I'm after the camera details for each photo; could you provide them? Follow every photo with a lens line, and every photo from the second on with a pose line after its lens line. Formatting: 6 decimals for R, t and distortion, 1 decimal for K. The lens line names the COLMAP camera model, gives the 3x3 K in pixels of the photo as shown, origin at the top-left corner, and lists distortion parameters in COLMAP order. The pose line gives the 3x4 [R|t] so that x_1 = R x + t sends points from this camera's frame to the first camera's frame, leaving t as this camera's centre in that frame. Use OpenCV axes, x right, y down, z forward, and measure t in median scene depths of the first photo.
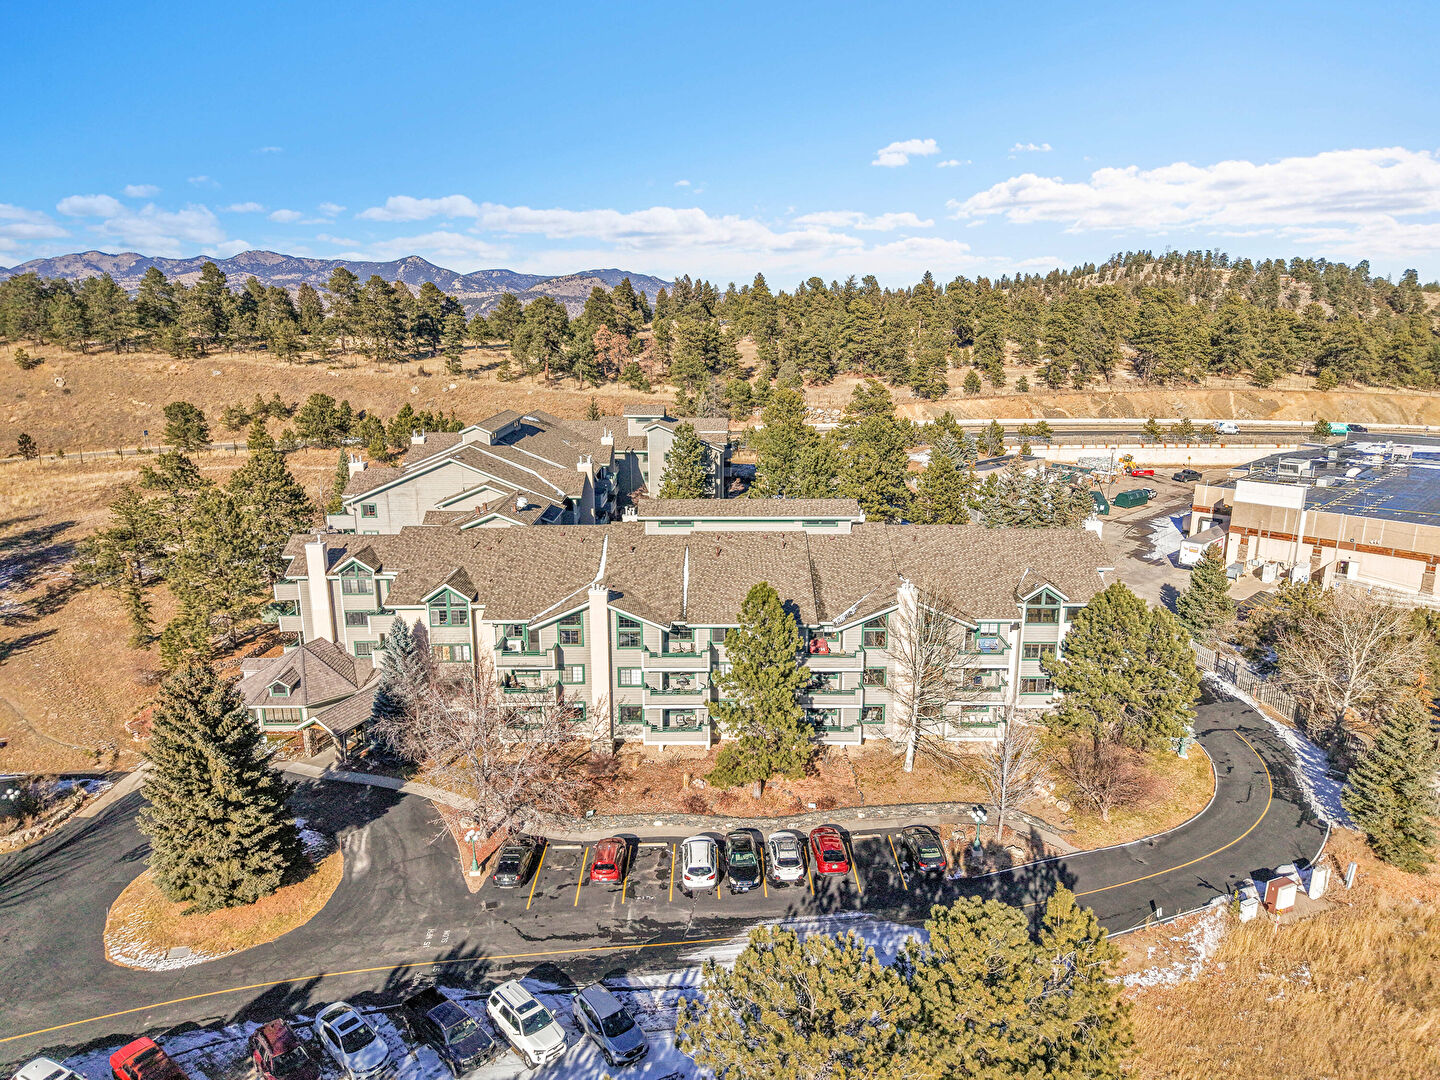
lens RADIAL K [[965.7, 0, 720.0], [0, 965.7, 540.0], [0, 0, 1]] dist [0.013576, -0.011298]
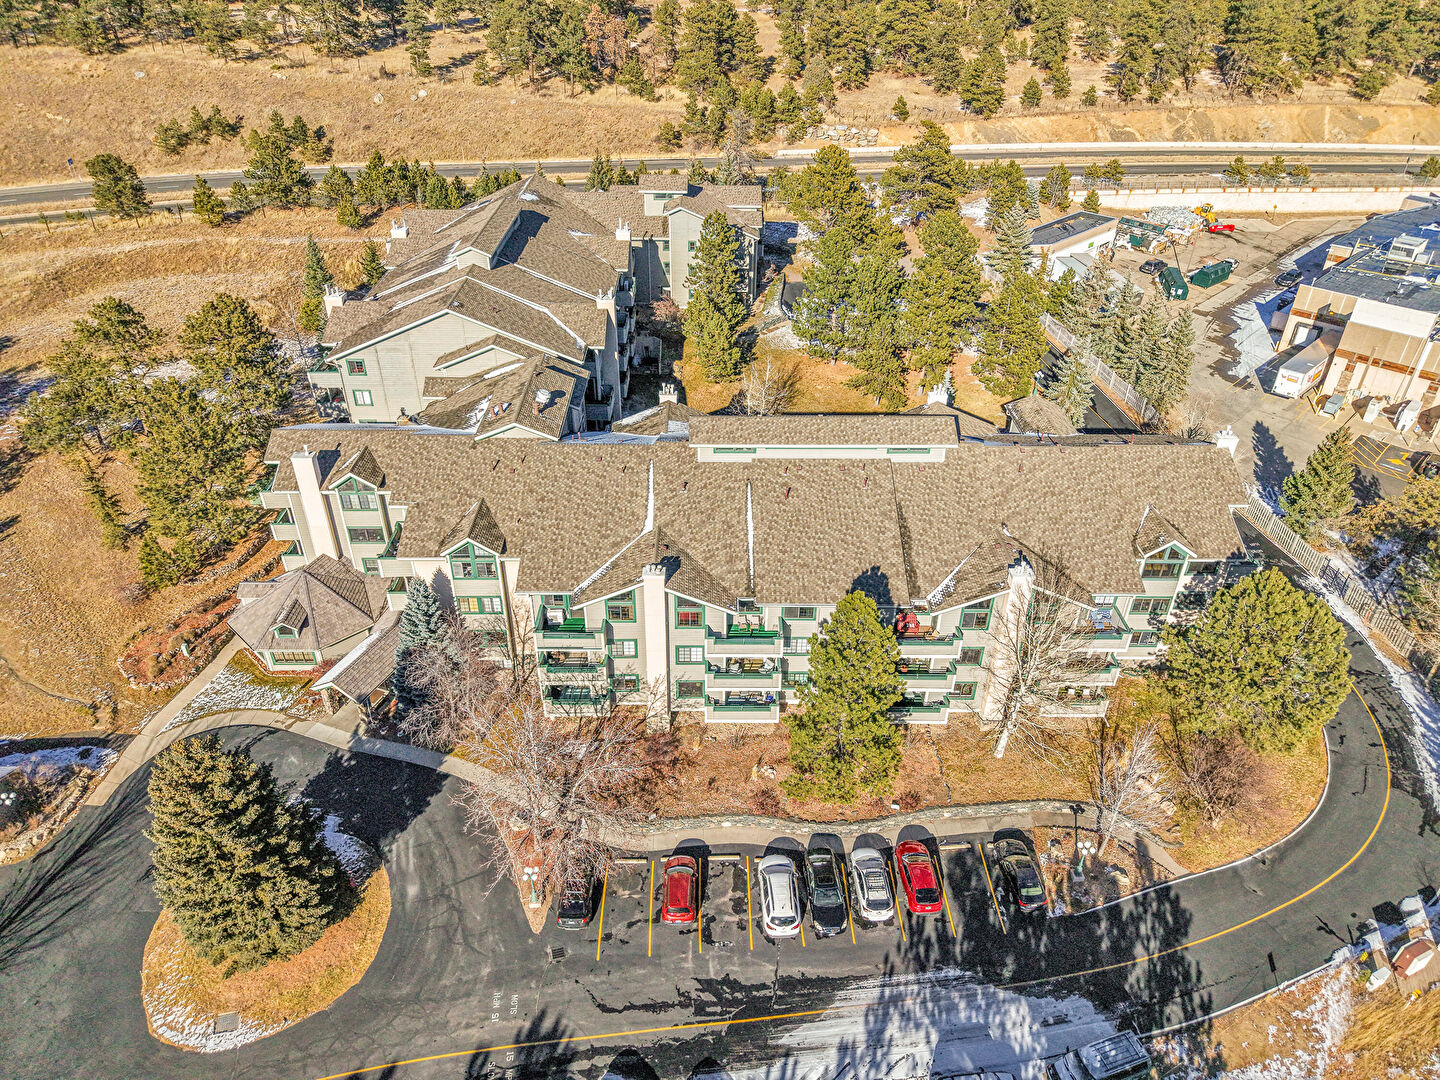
lens RADIAL K [[965.7, 0, 720.0], [0, 965.7, 540.0], [0, 0, 1]] dist [0.013576, -0.011298]
pose [[0.999891, 0.006411, 0.013327, -0.074906], [-0.010515, 0.941865, 0.335827, -0.238425], [-0.010399, -0.335930, 0.941830, 0.202003]]
